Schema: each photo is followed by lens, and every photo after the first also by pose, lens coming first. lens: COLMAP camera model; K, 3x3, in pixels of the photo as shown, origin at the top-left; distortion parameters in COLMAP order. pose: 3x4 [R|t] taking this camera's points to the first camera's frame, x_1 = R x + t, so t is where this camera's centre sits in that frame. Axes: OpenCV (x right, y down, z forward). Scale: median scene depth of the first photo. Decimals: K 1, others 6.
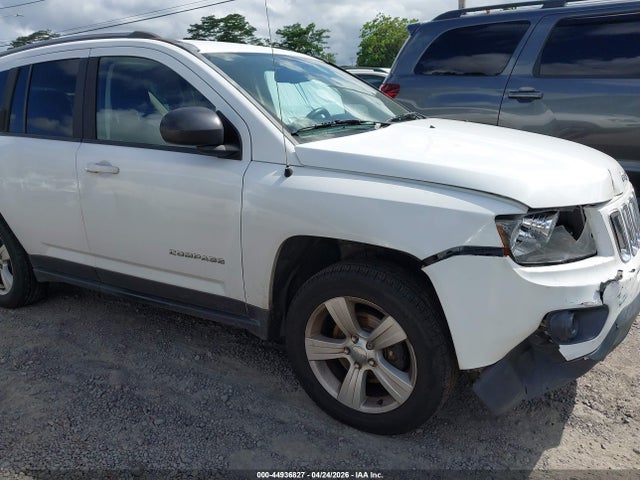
lens RADIAL K [[503.7, 0, 306.0], [0, 503.7, 242.6], [0, 0, 1]] dist [0.043643, -0.064907]
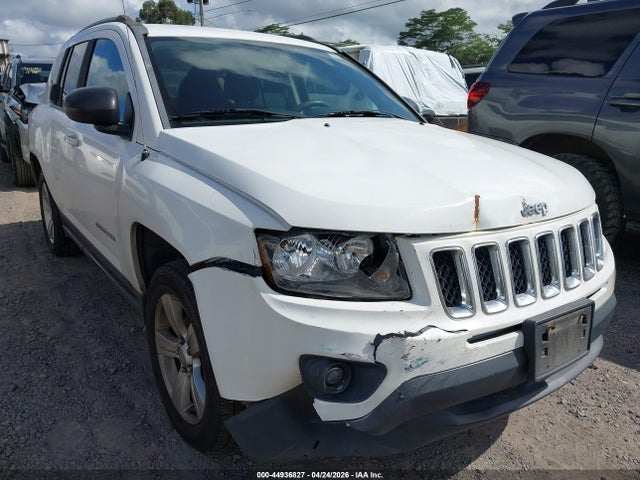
lens RADIAL K [[503.7, 0, 306.0], [0, 503.7, 242.6], [0, 0, 1]] dist [0.043643, -0.064907]
pose [[0.923824, 0.159258, -0.348118, 0.611857], [-0.155978, 0.987044, 0.037624, -0.060196], [0.349600, 0.019541, 0.936695, 0.196372]]
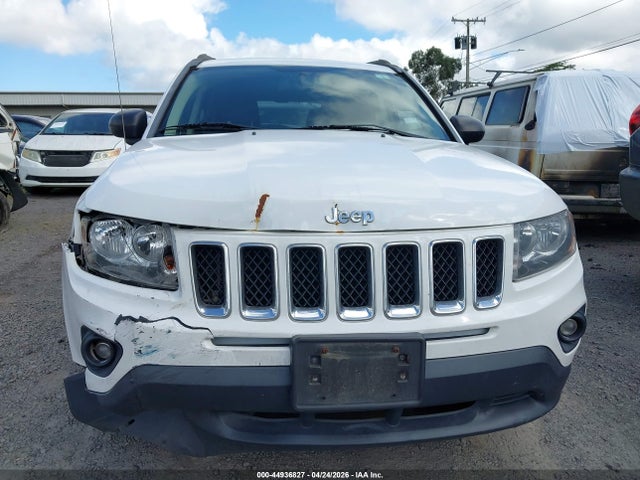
lens RADIAL K [[502.5, 0, 306.5], [0, 502.5, 239.1], [0, 0, 1]] dist [0.029221, -0.052612]
pose [[0.618058, 0.198250, -0.760724, 1.141784], [-0.243199, 0.968428, 0.054789, -0.130333], [0.747569, 0.151144, 0.646758, 0.573705]]
